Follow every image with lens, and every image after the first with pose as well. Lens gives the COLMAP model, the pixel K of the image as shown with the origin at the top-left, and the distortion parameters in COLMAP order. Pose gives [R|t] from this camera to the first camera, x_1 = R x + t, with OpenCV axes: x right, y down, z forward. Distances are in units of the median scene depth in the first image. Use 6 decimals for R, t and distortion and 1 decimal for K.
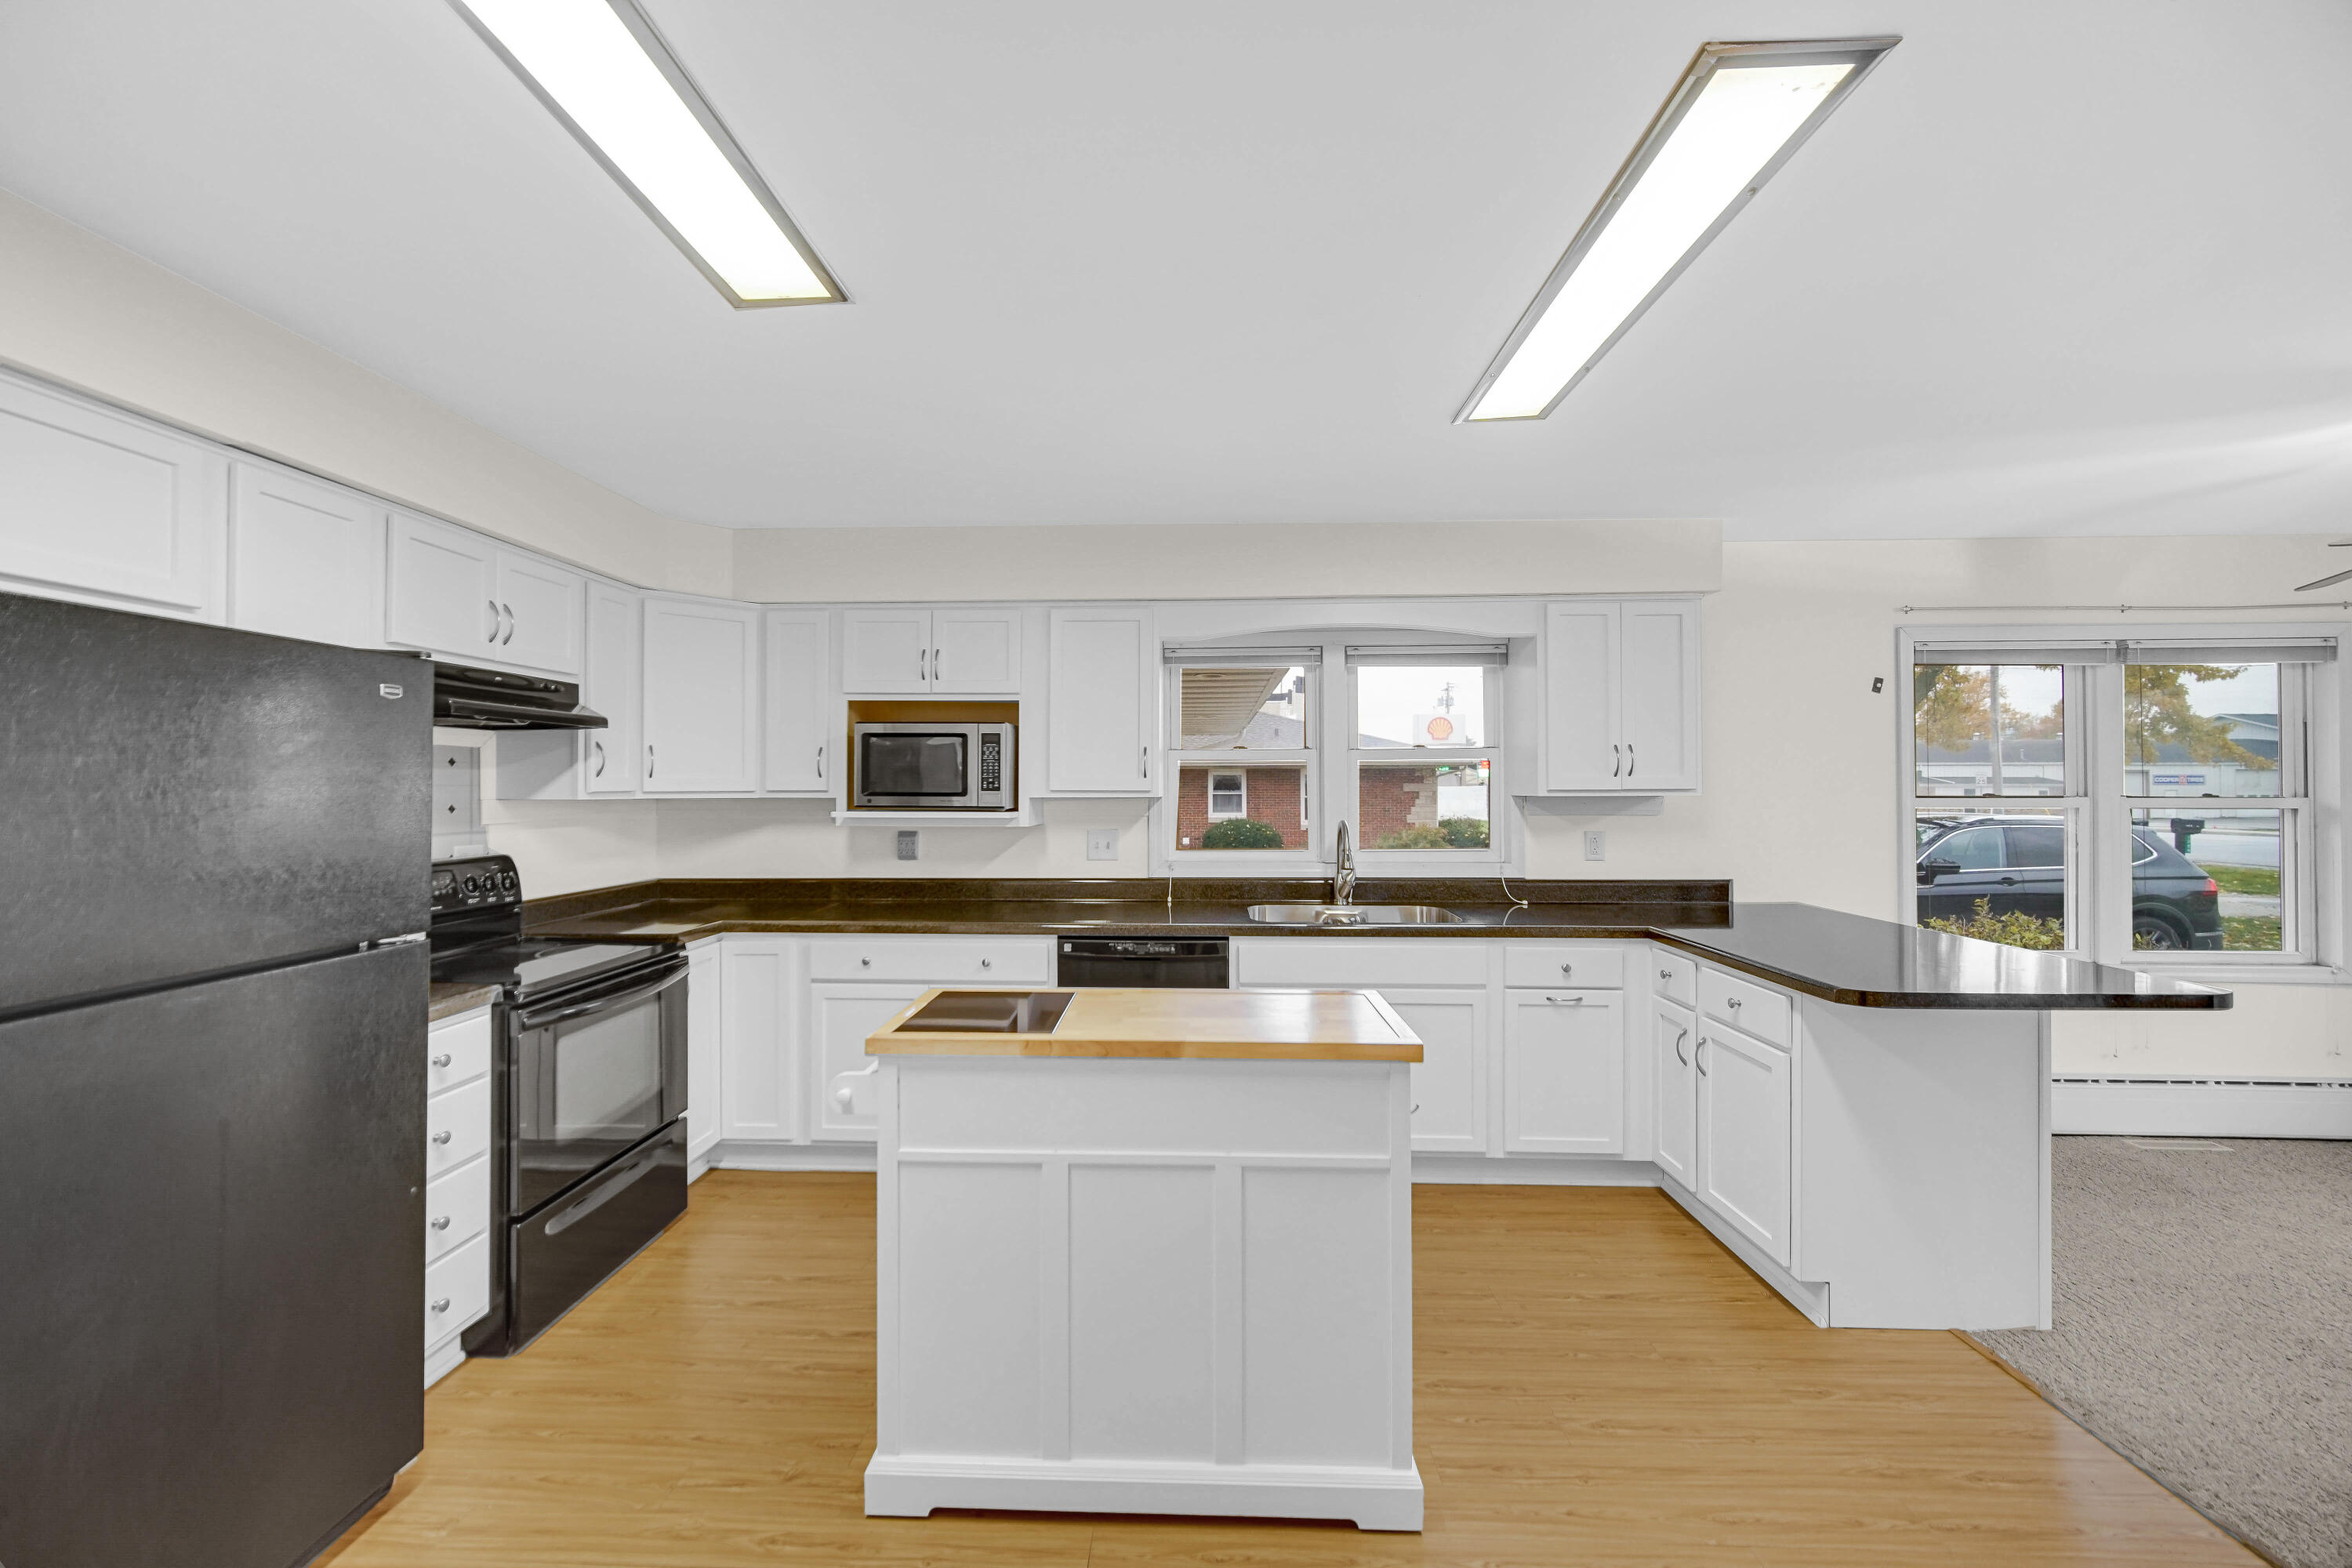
lens RADIAL K [[926.3, 0, 1162.2], [0, 926.3, 780.7], [0, 0, 1]] dist [0.001302, 0.000081]
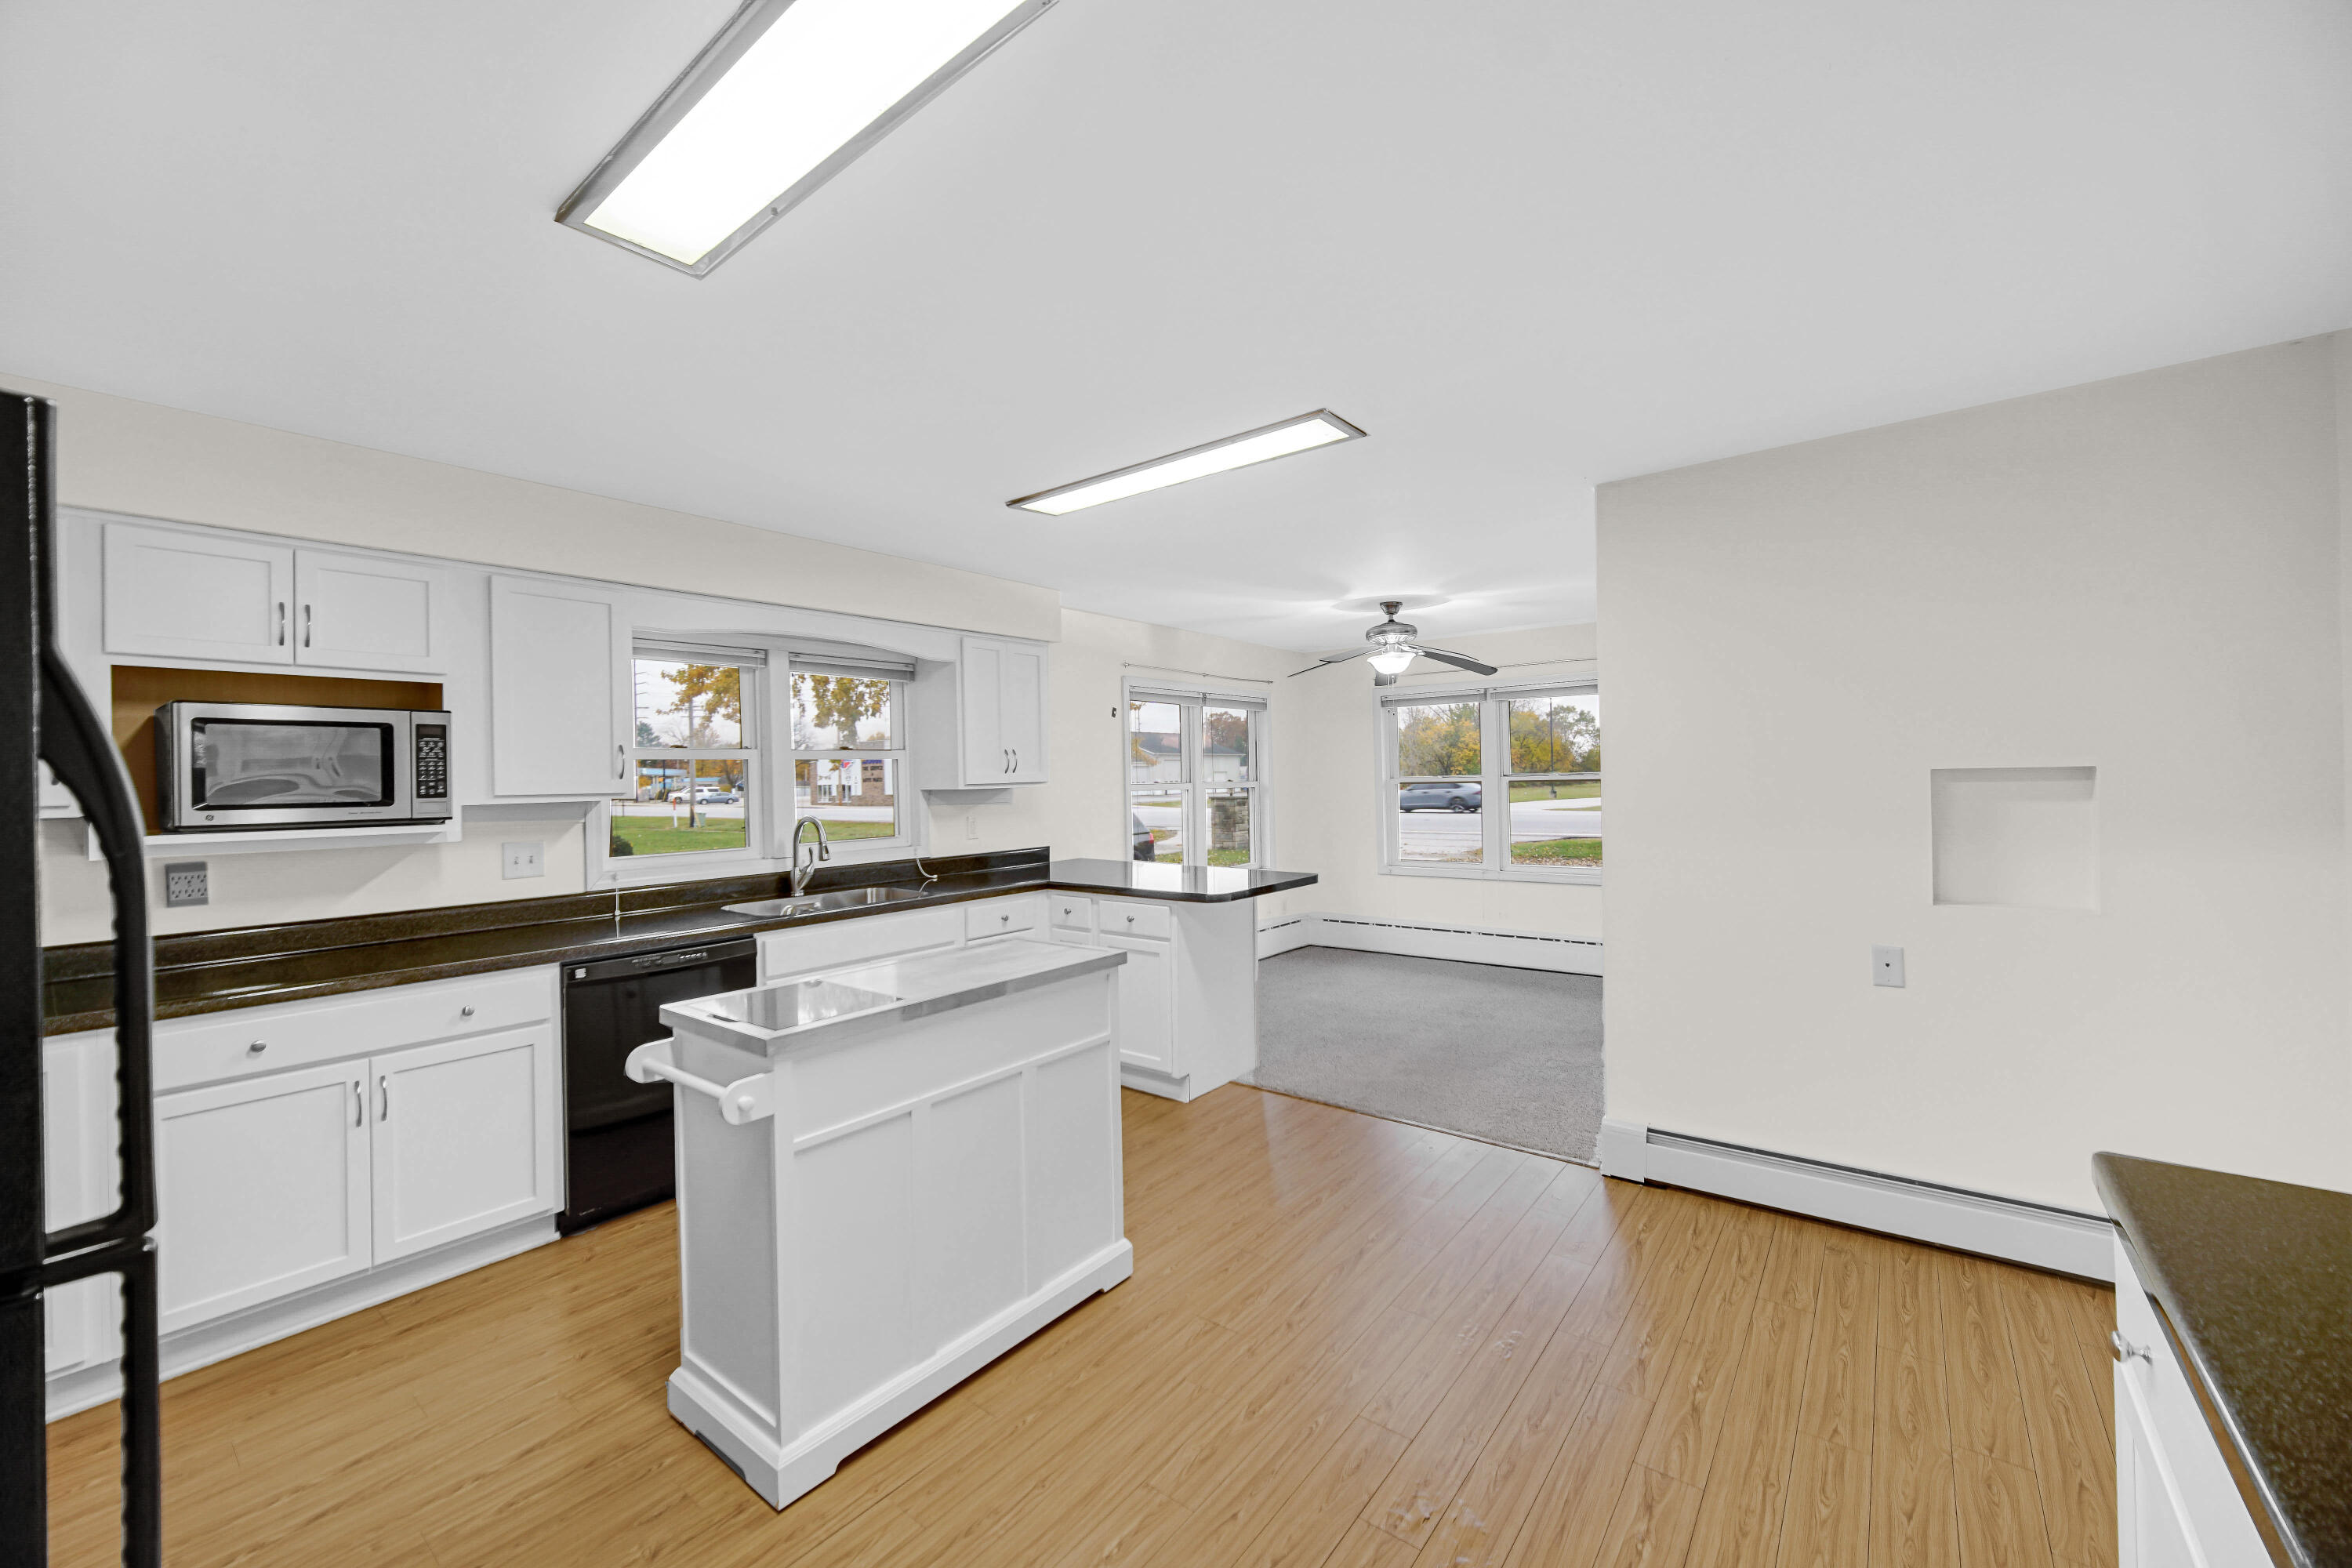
lens RADIAL K [[926.3, 0, 1162.2], [0, 926.3, 780.7], [0, 0, 1]] dist [0.001302, 0.000081]
pose [[0.591515, -0.014269, 0.806168, -0.450636], [0.013869, 0.999876, 0.007521, -0.000867], [-0.806175, 0.006732, 0.591639, 0.033553]]
